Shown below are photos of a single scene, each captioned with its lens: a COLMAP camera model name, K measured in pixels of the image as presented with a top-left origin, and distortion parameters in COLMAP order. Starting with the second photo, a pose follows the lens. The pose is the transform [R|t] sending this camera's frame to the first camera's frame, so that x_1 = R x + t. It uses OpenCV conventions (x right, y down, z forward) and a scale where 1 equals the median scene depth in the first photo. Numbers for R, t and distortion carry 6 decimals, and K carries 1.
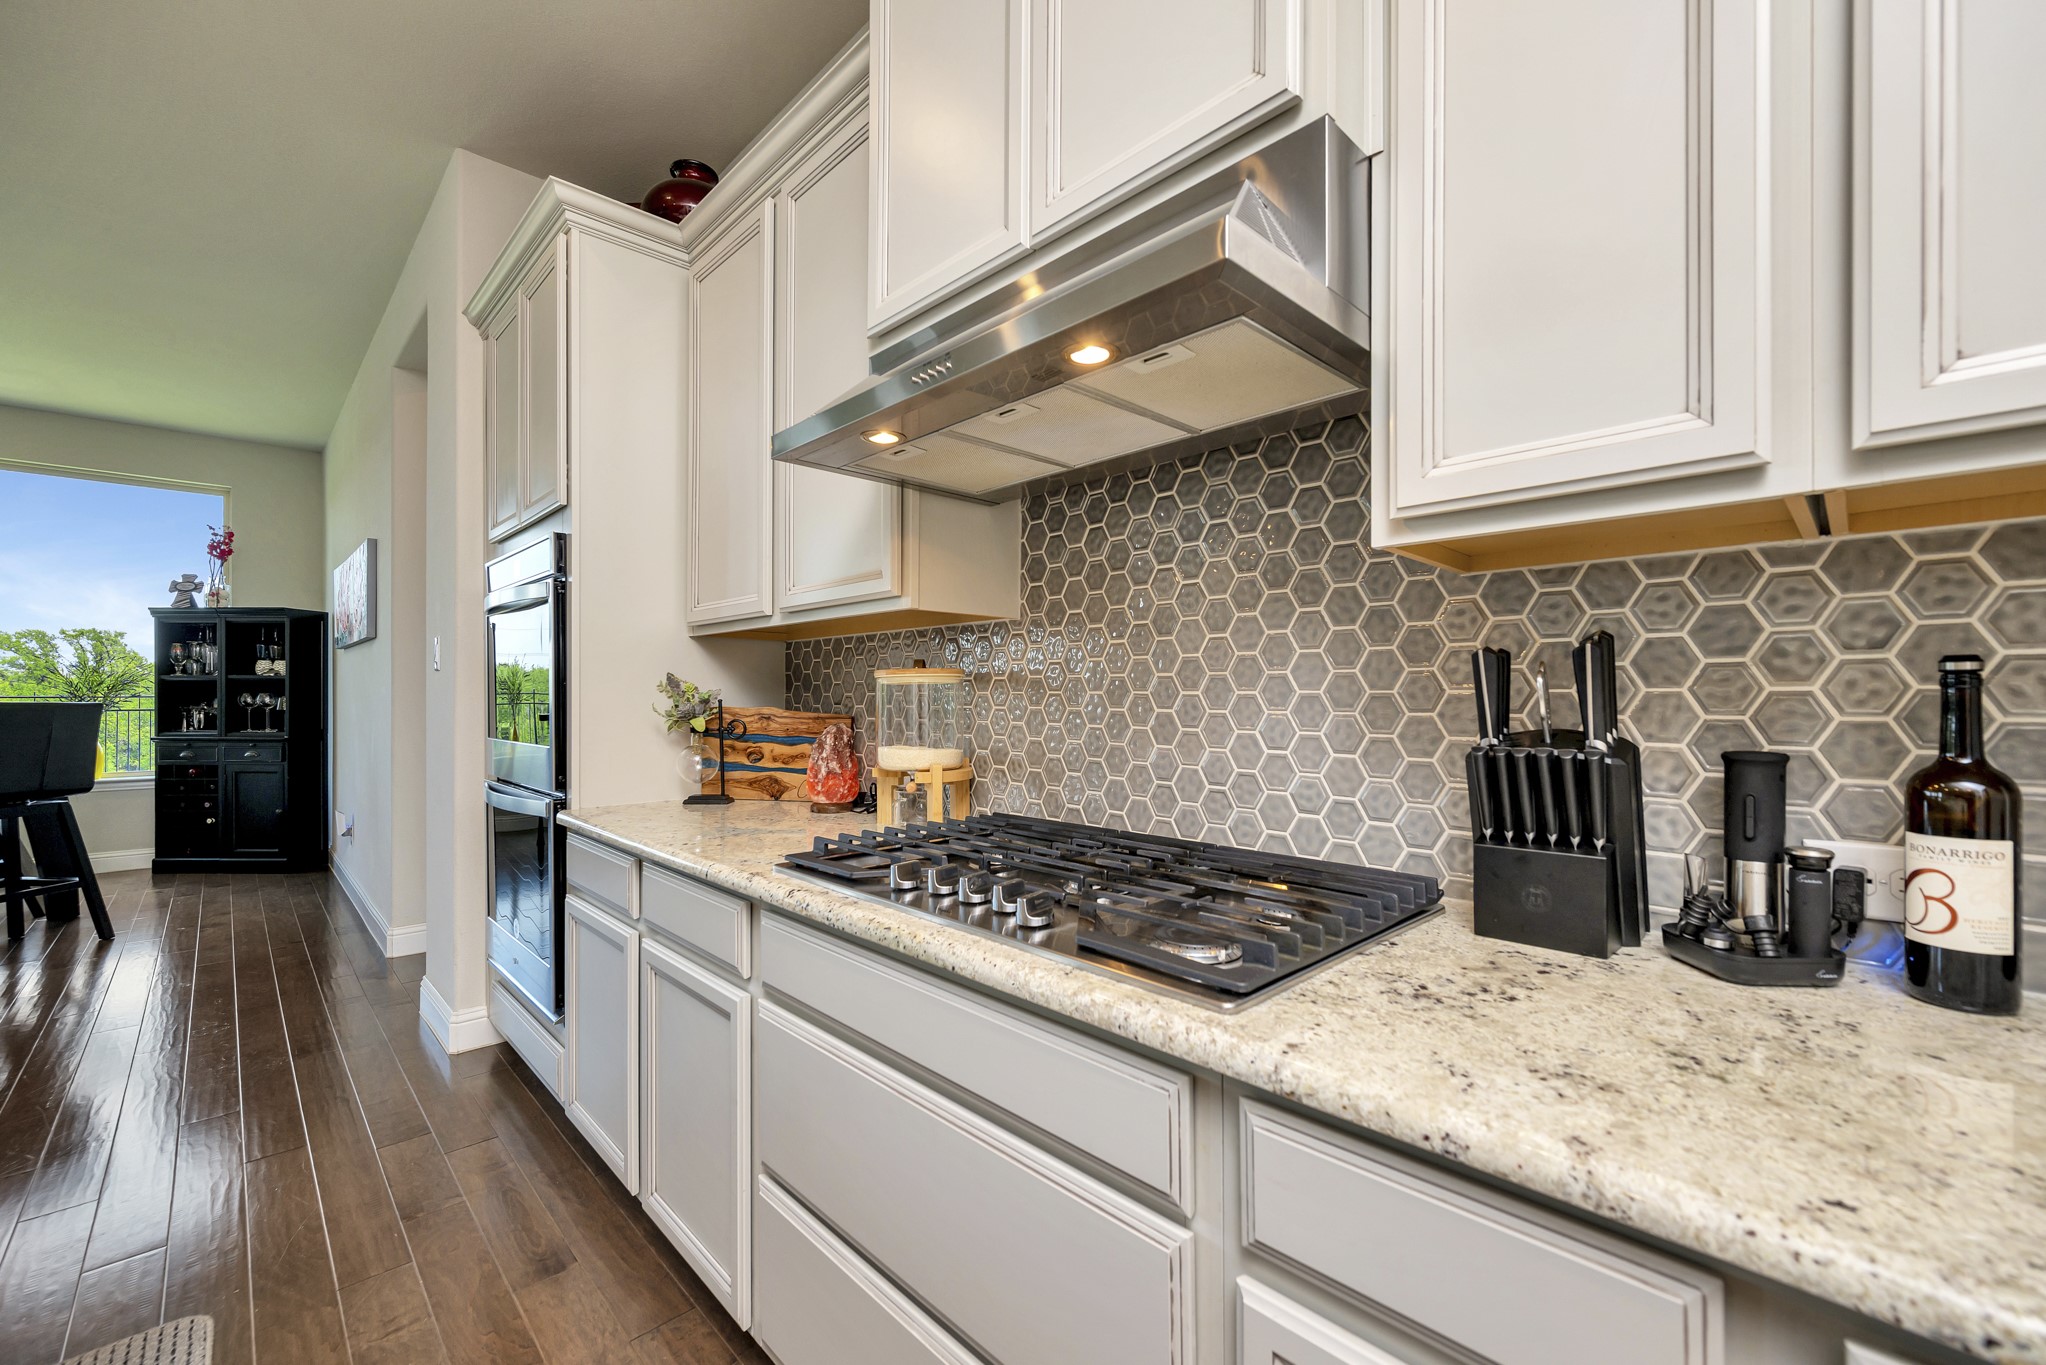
lens RADIAL K [[829.3, 0, 1030.1], [0, 829.3, 687.7], [0, 0, 1]] dist [0.001234, -0.000093]
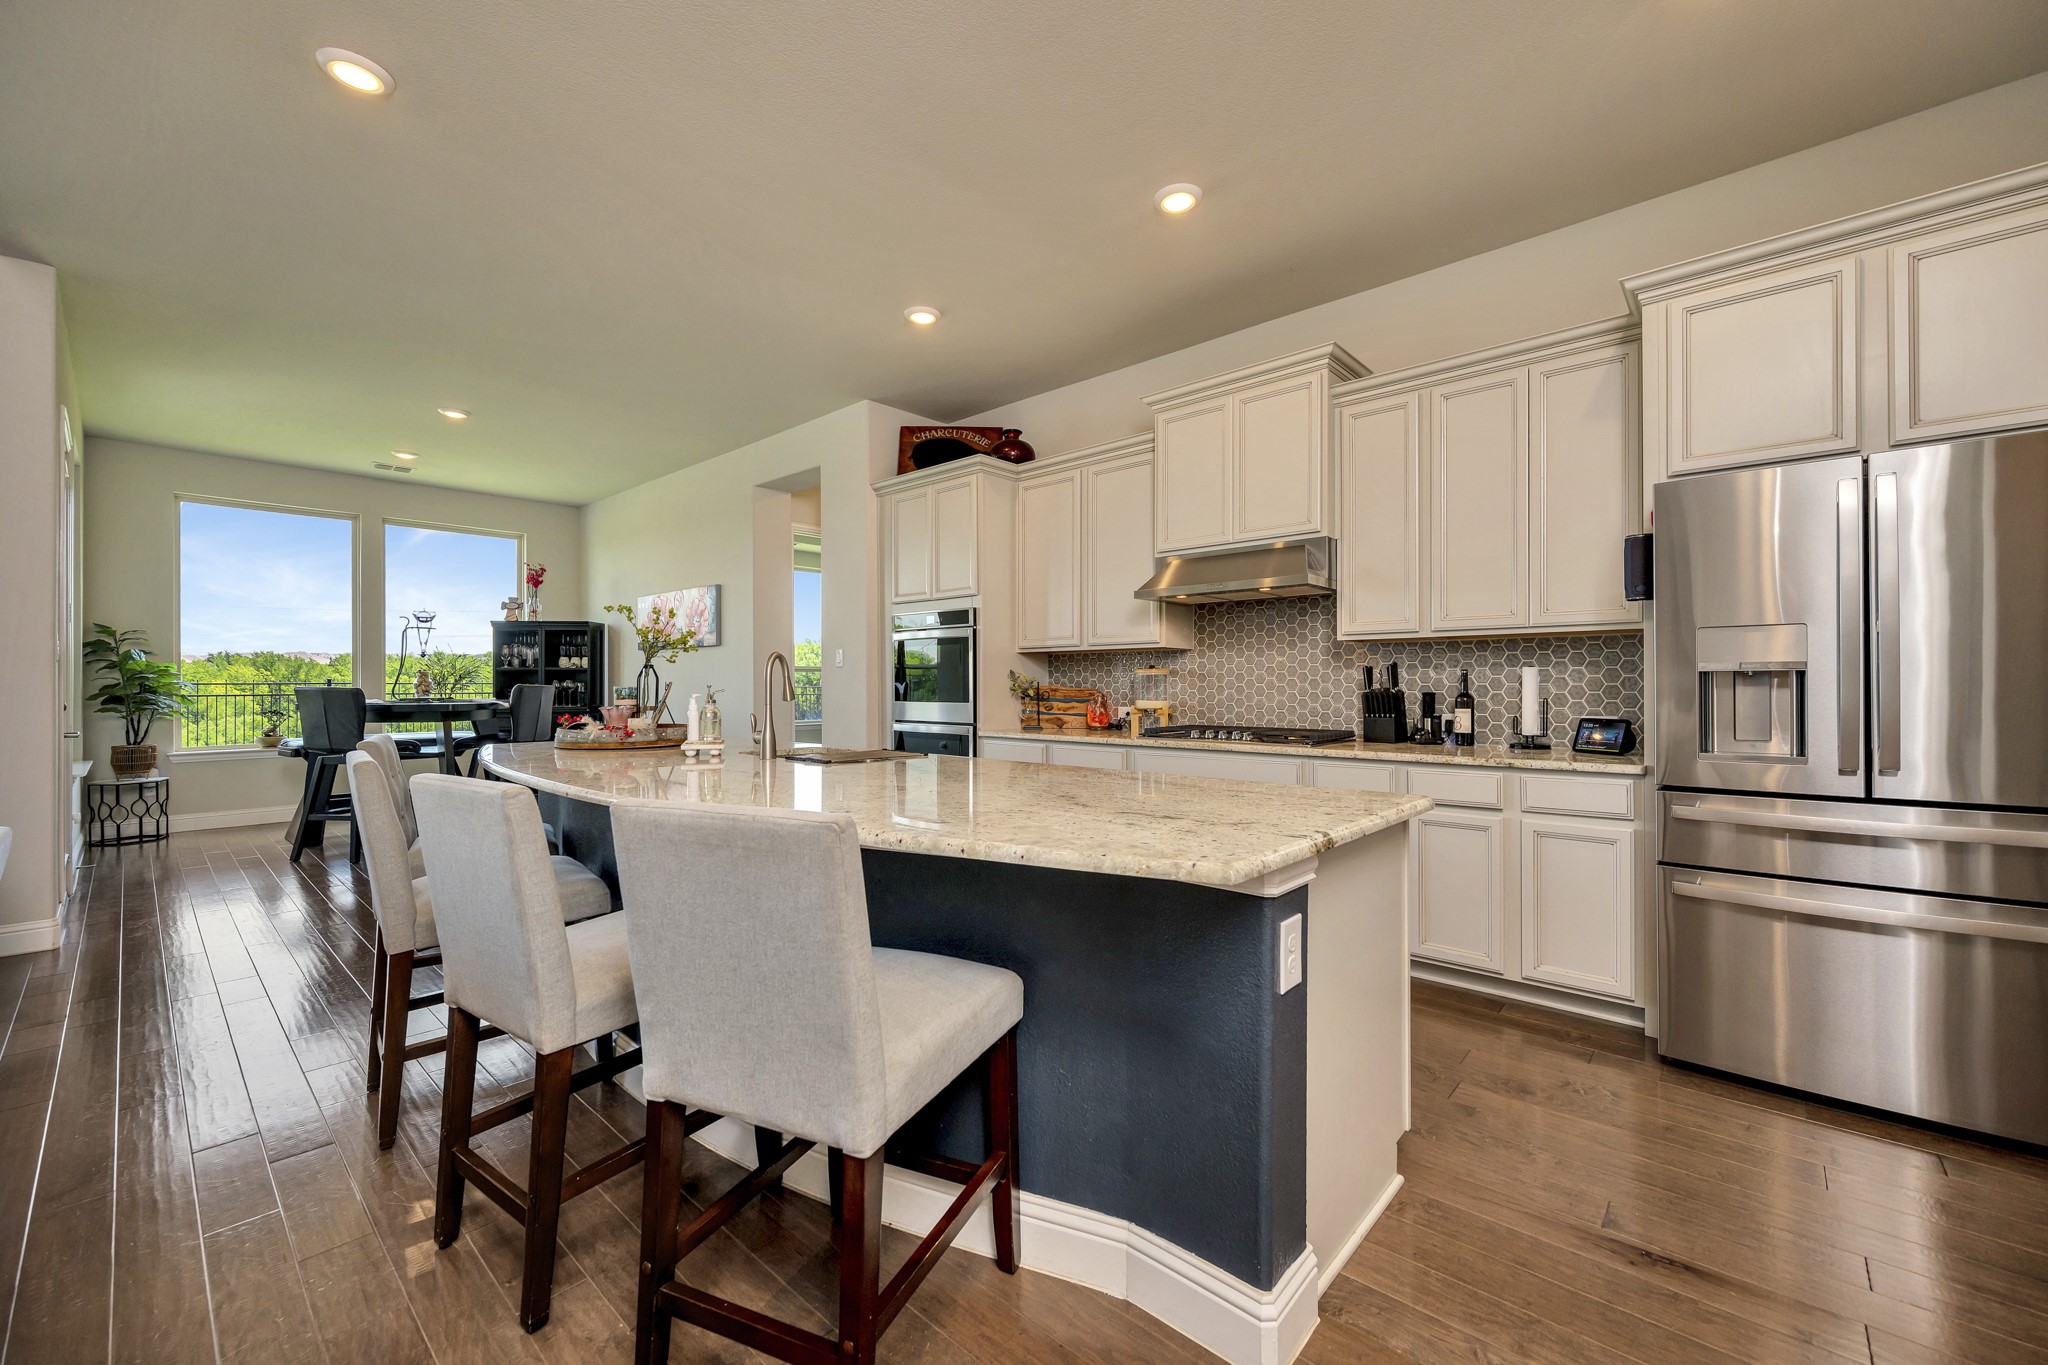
lens RADIAL K [[806.3, 0, 1024.0], [0, 806.3, 682.5], [0, 0, 1]] dist [-0.000425, -0.000255]
pose [[0.997970, -0.001303, 0.063674, -0.223736], [0.000690, 0.999953, 0.009637, -0.001843], [-0.063684, -0.009573, 0.997924, -0.462738]]
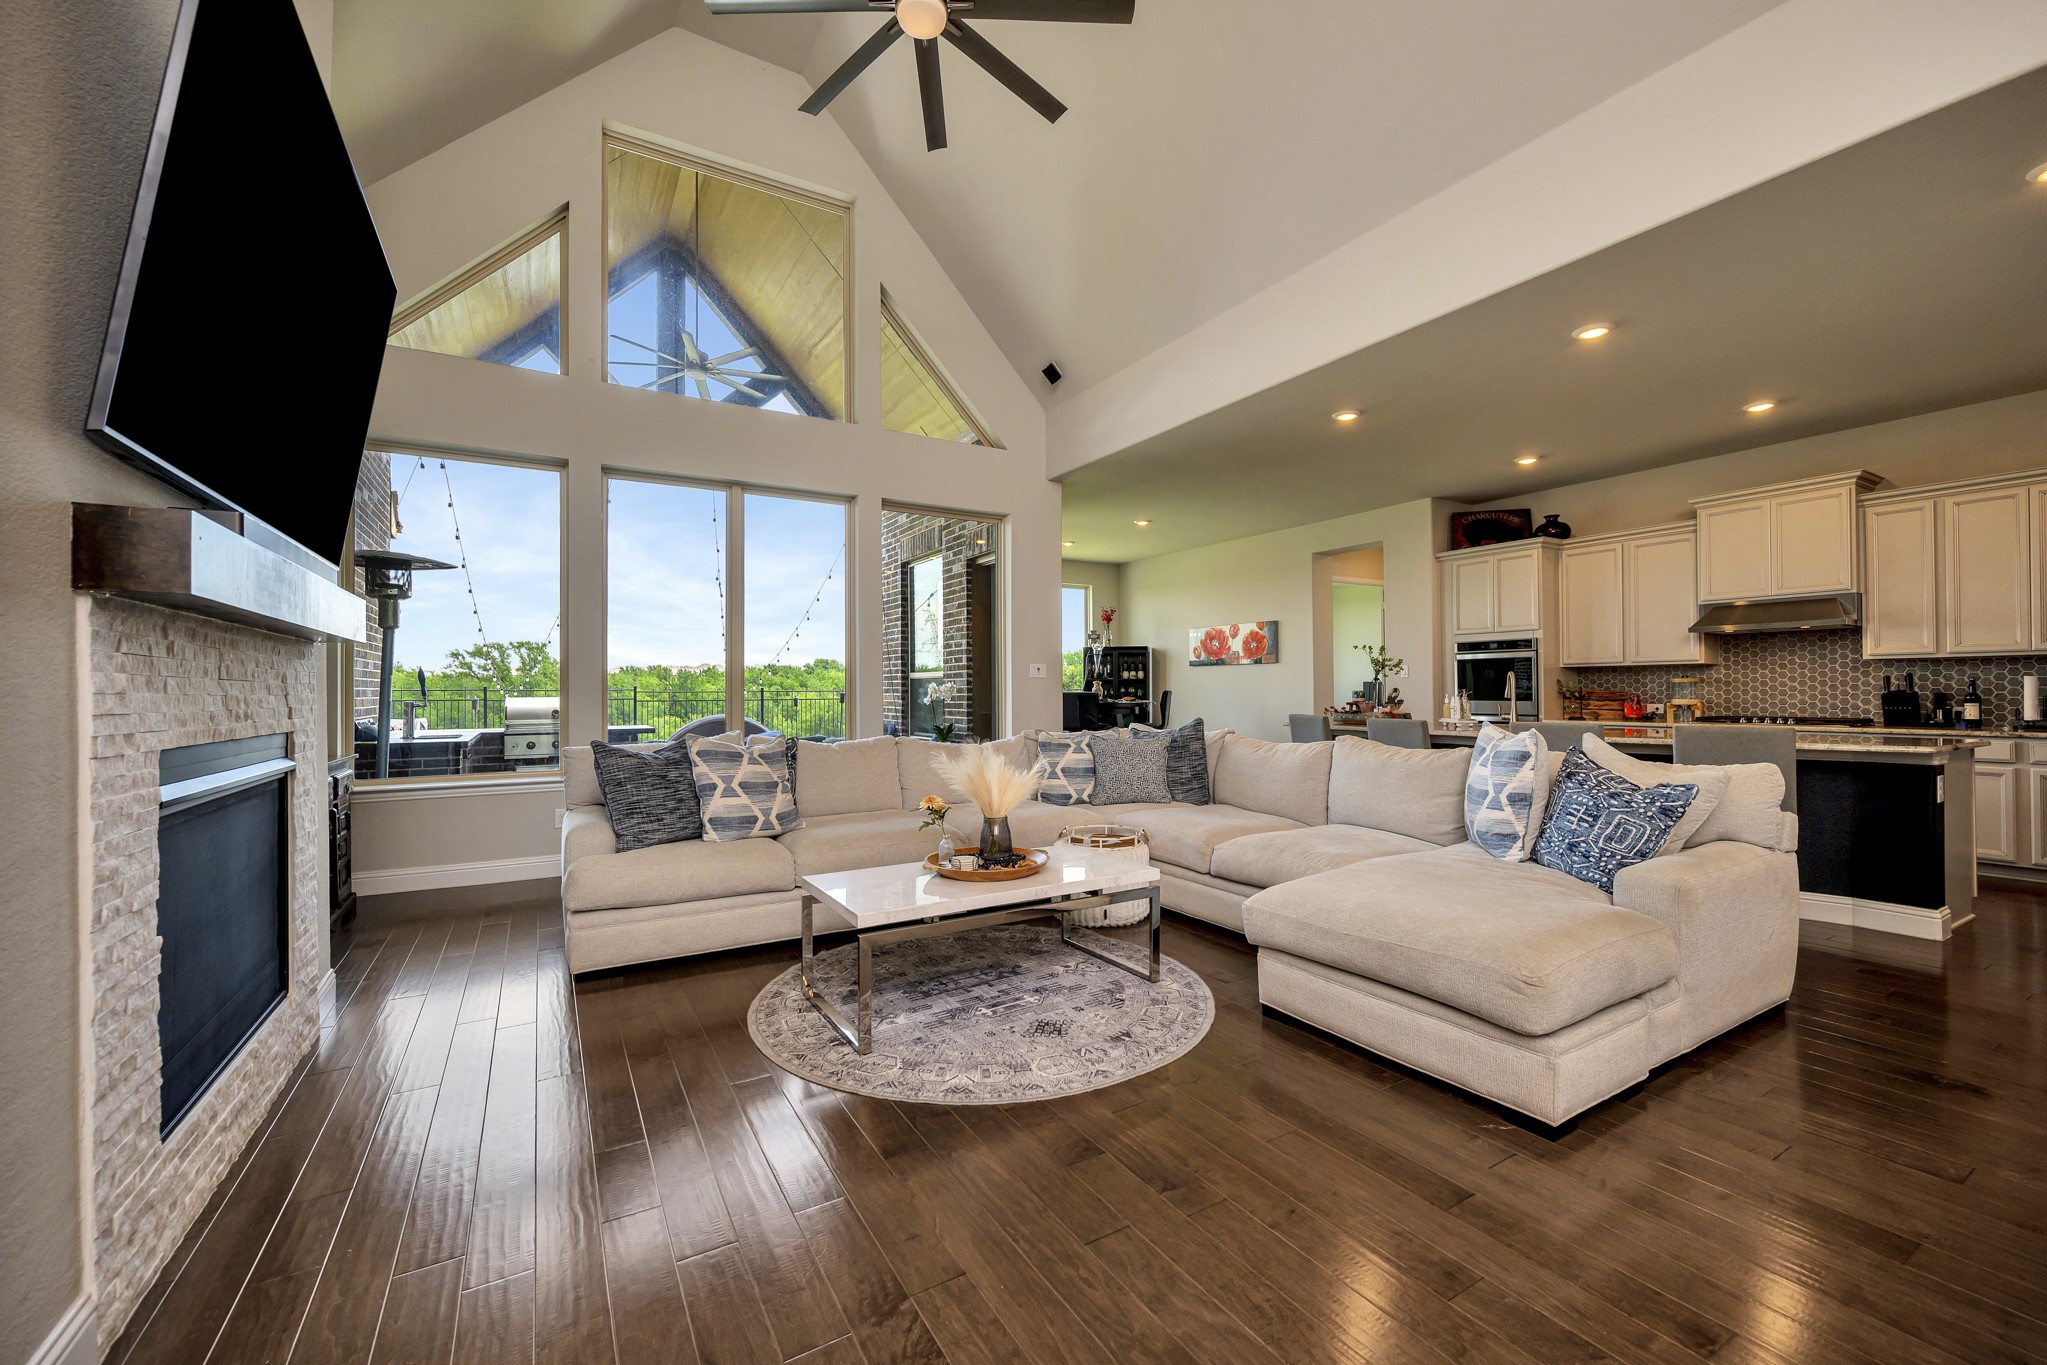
lens RADIAL K [[811.9, 0, 1028.9], [0, 811.9, 685.3], [0, 0, 1]] dist [-0.001335, -0.000145]
pose [[0.972177, -0.004932, -0.234196, -0.706323], [0.006028, 0.999974, 0.003968, -0.007199], [0.234170, -0.005269, 0.972181, -1.057868]]
